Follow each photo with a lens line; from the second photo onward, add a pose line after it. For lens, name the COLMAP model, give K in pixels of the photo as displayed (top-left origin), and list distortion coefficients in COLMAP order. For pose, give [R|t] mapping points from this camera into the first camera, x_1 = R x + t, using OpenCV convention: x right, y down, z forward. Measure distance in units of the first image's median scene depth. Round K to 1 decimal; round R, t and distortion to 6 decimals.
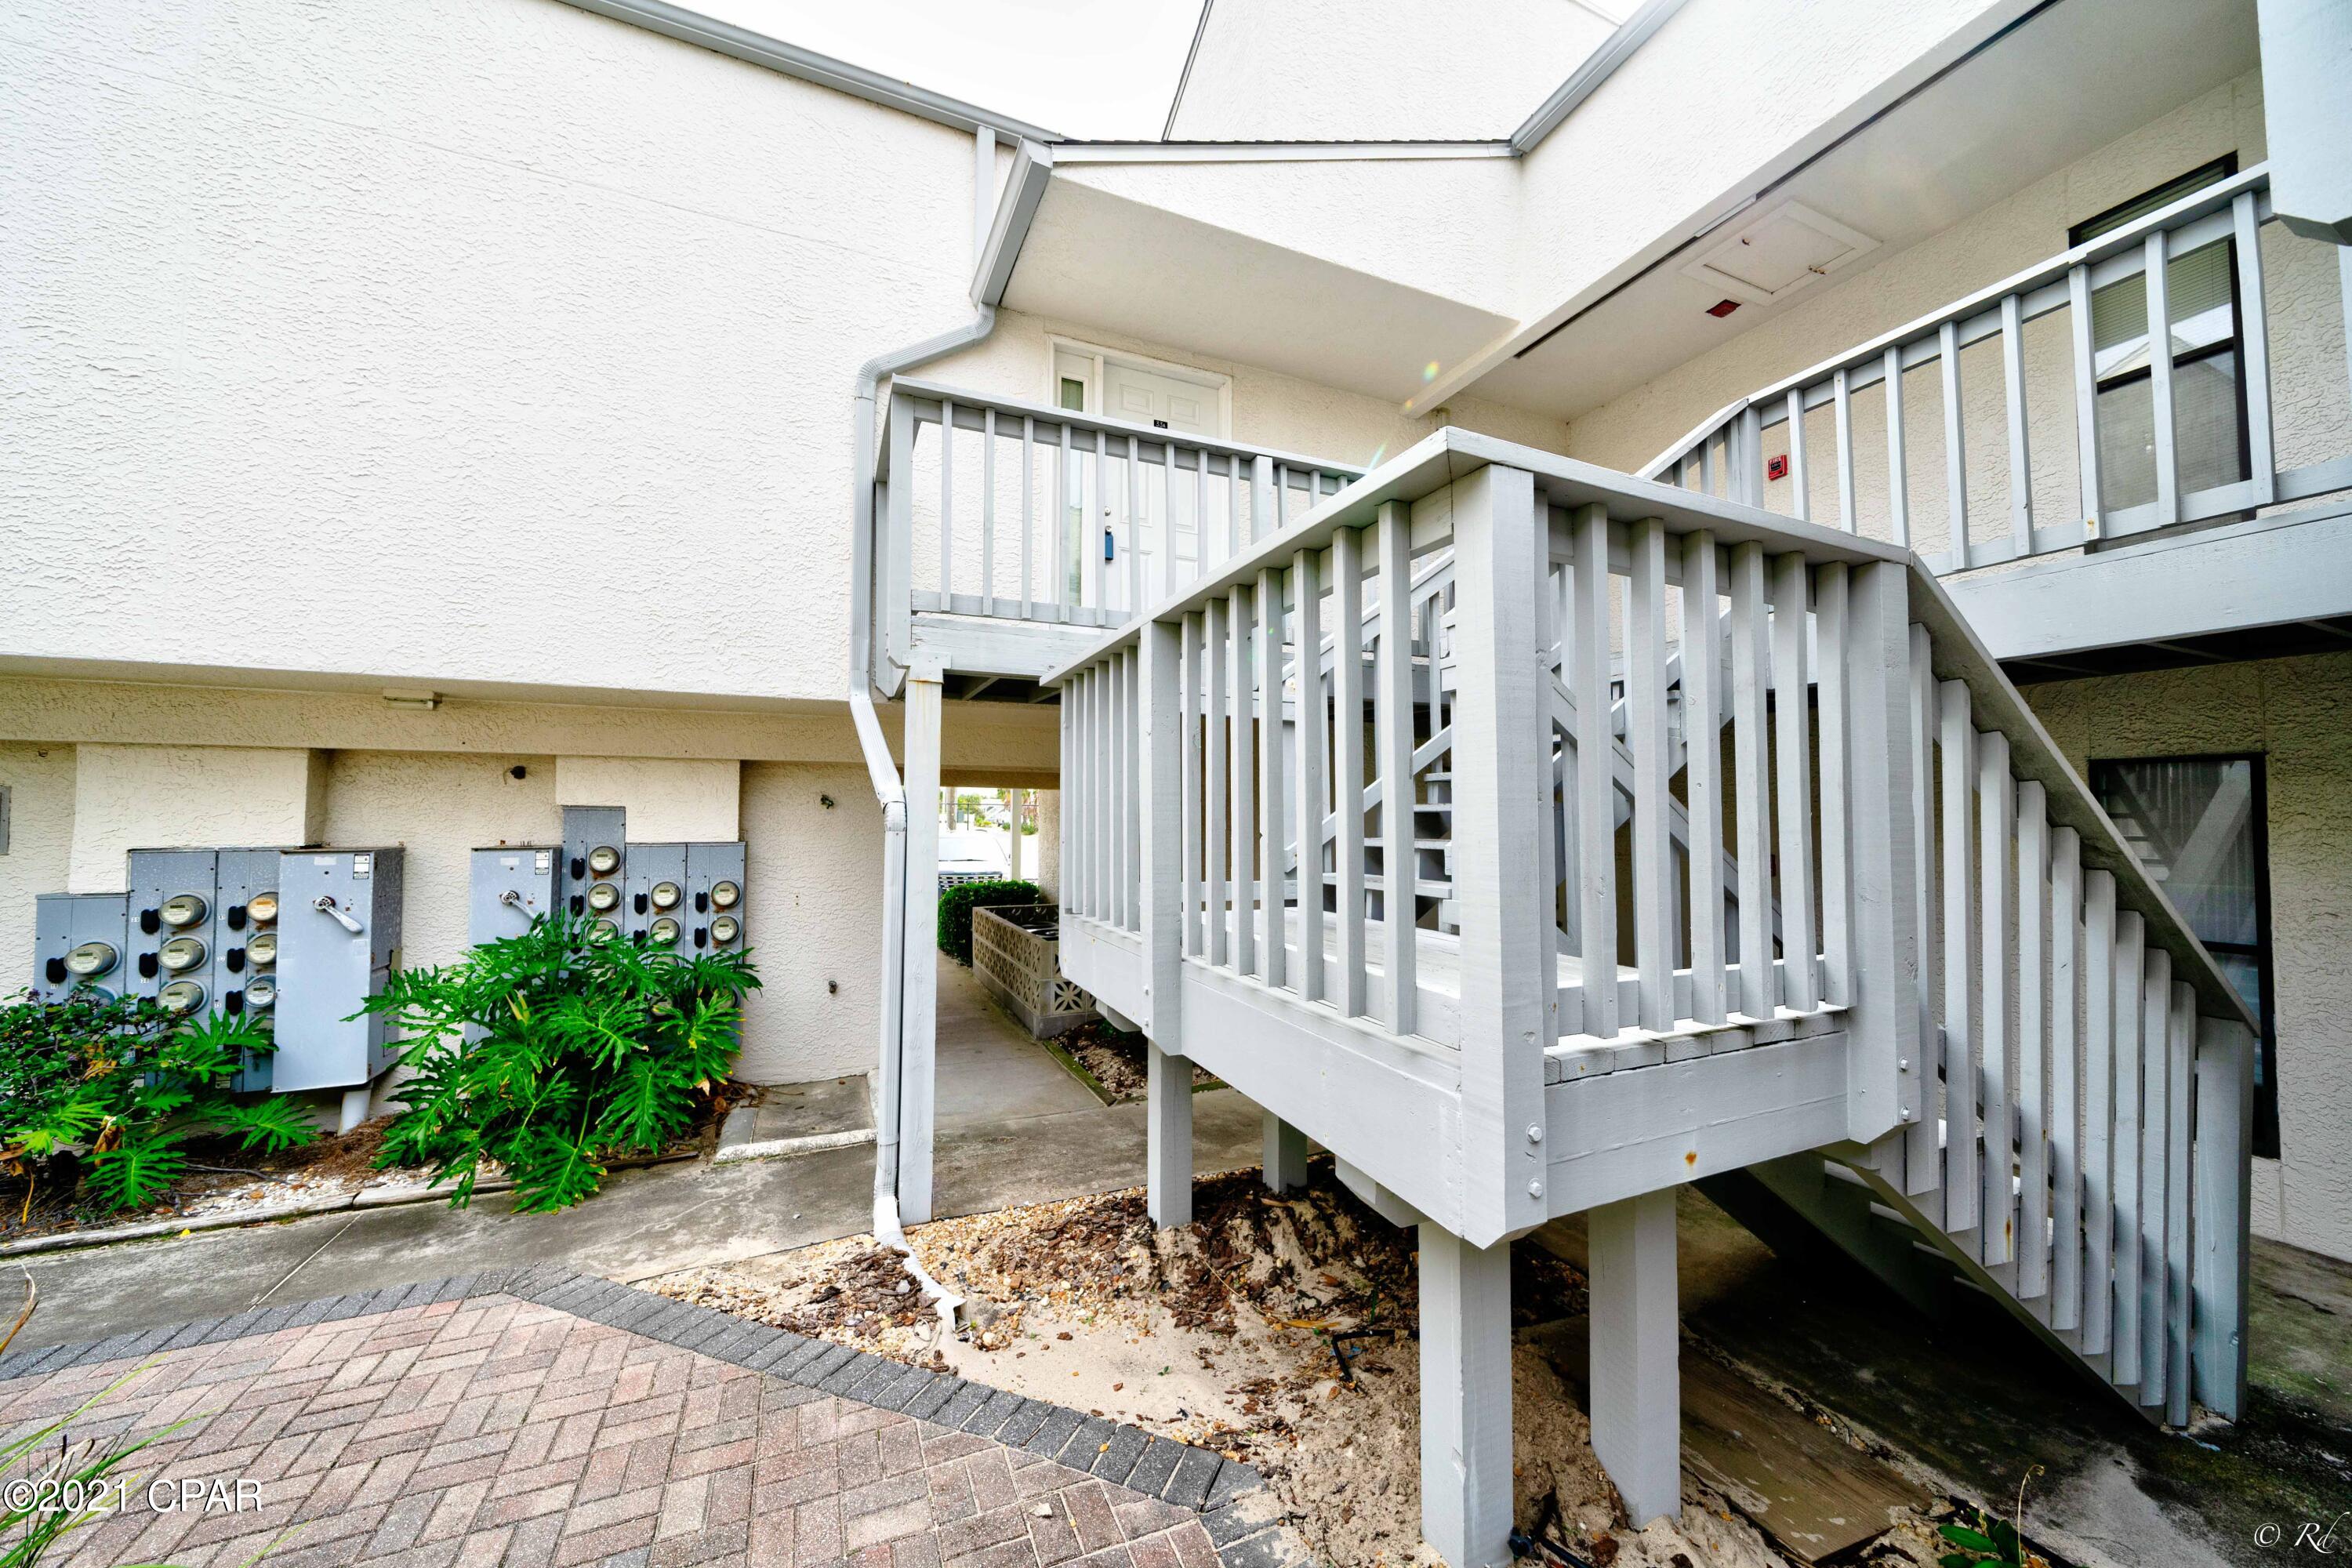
lens RADIAL K [[796.9, 0, 1176.0], [0, 796.9, 784.0], [0, 0, 1]] dist [0.000041, -0.000143]
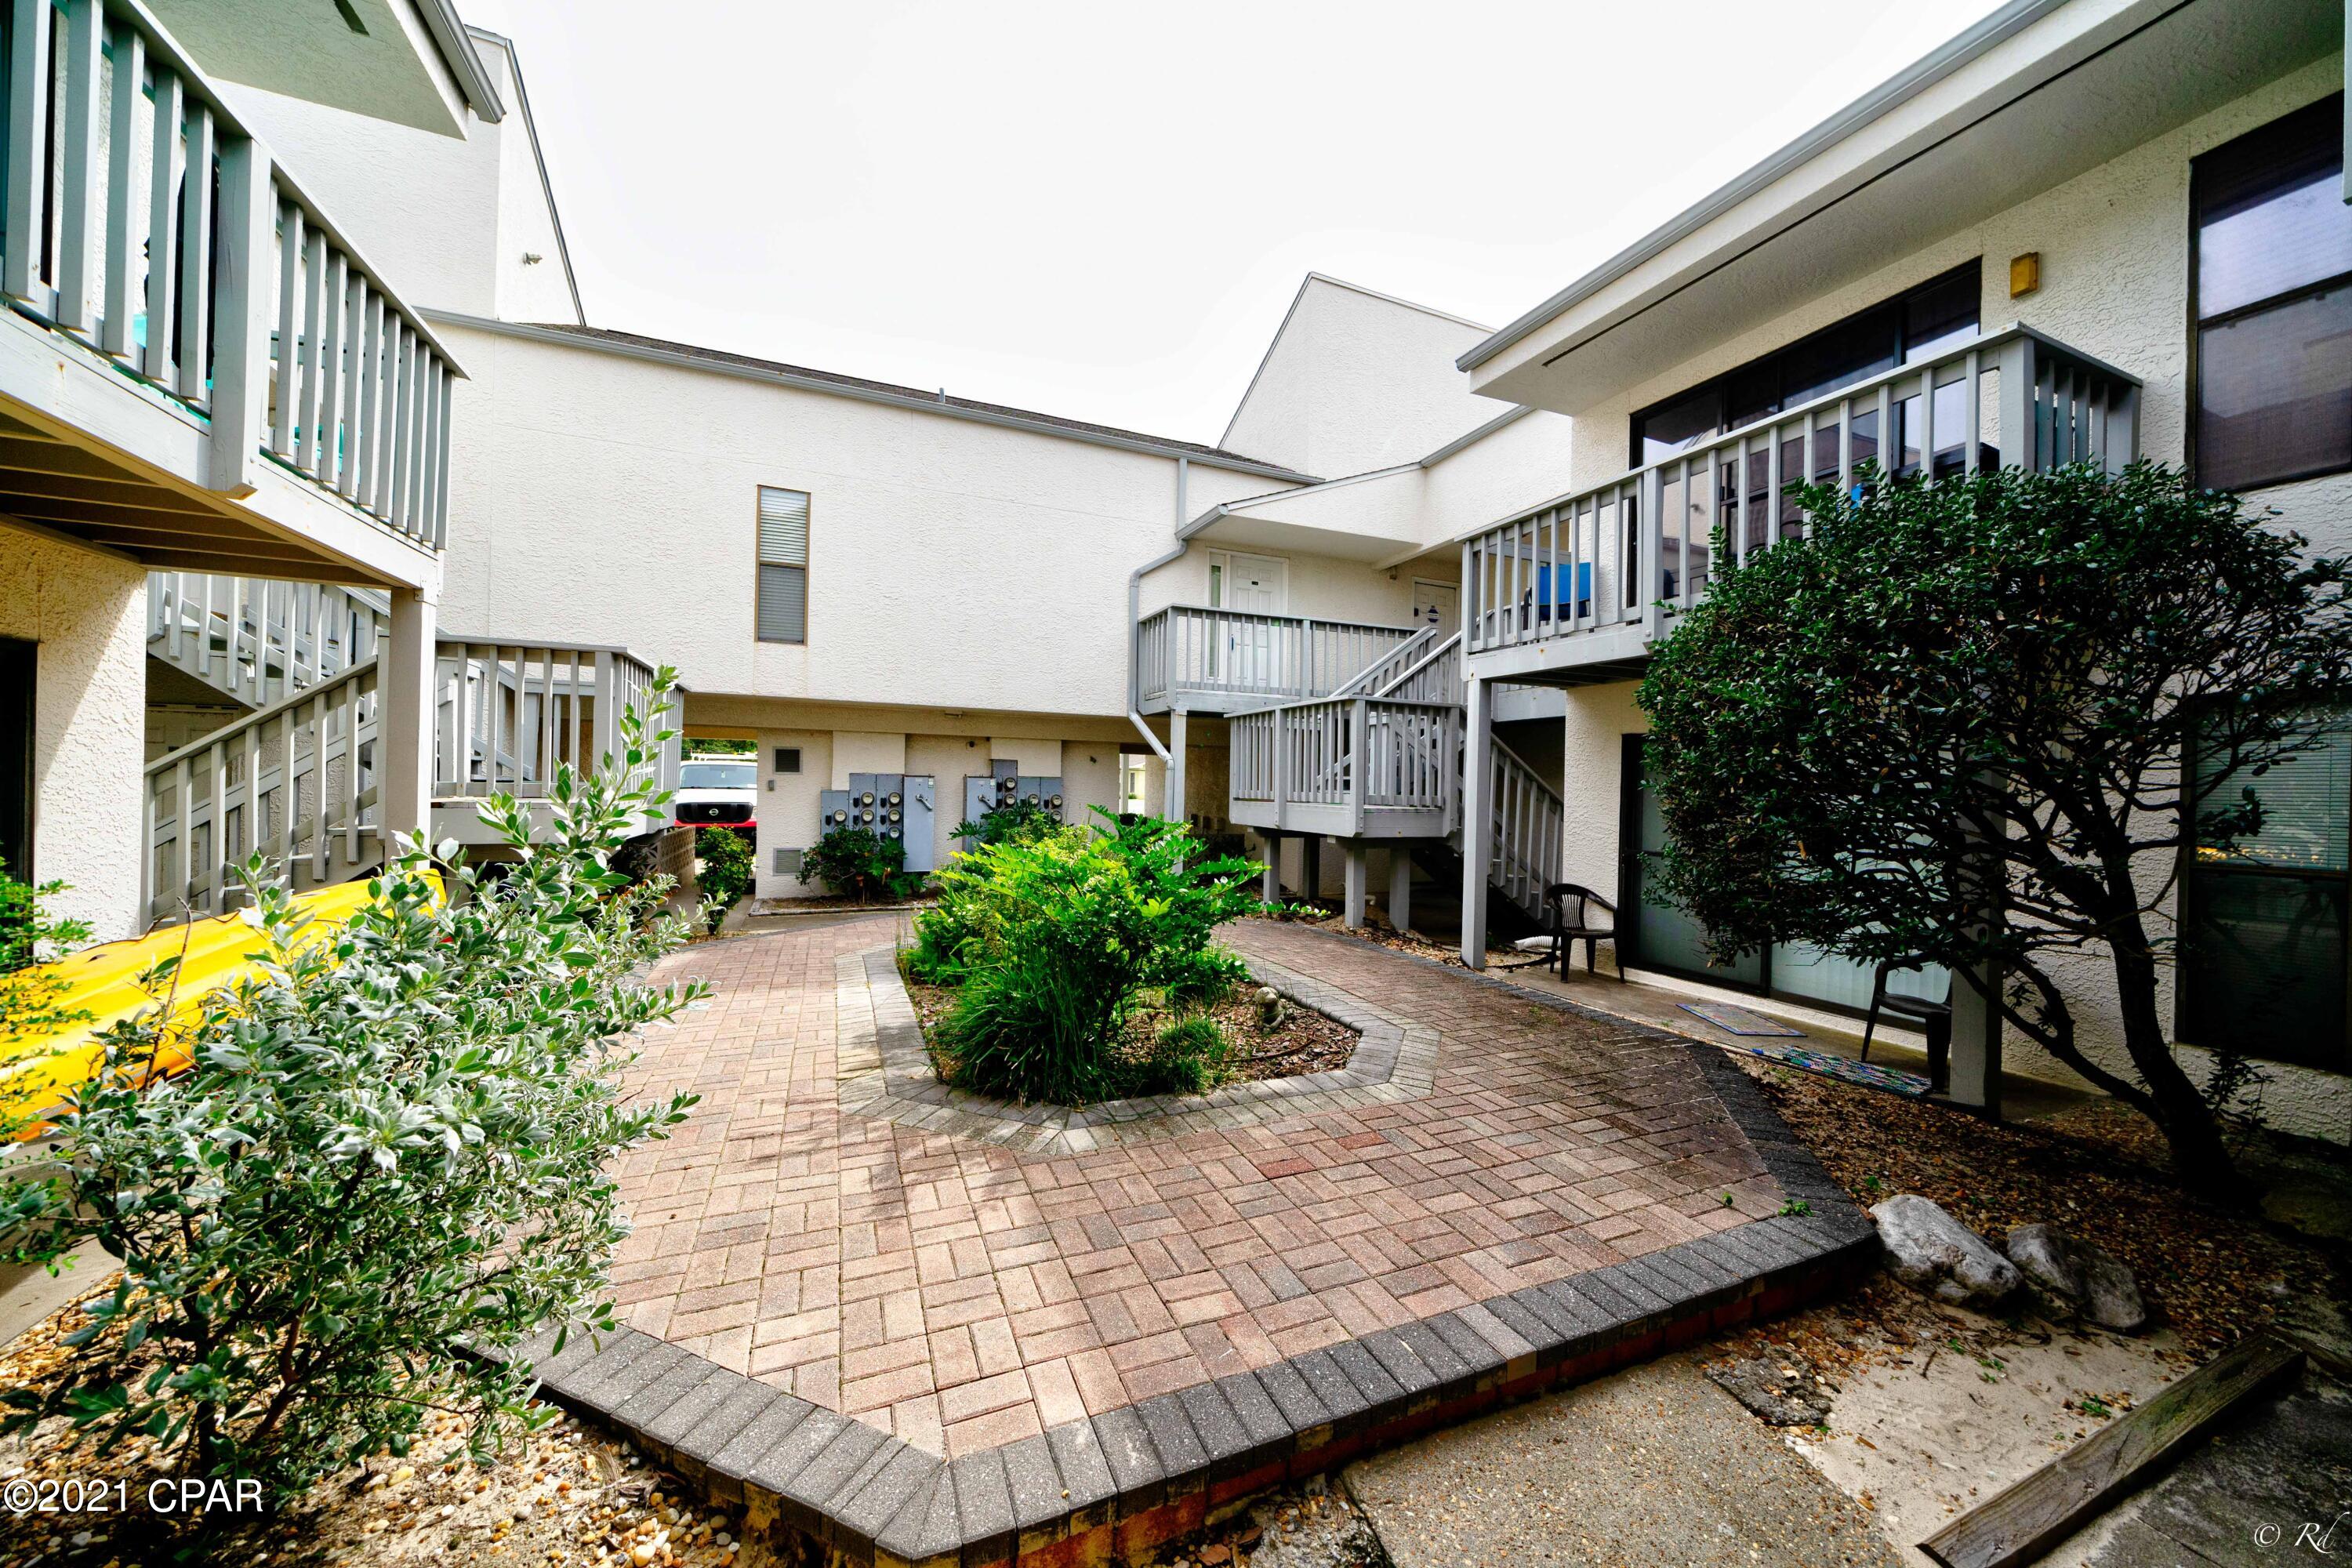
lens RADIAL K [[796.9, 0, 1176.0], [0, 796.9, 784.0], [0, 0, 1]] dist [0.000041, -0.000143]
pose [[0.999848, 0.017297, 0.002148, -0.280727], [-0.017373, 0.998951, 0.042369, -0.008426], [-0.001412, -0.042400, 0.999100, -1.430518]]
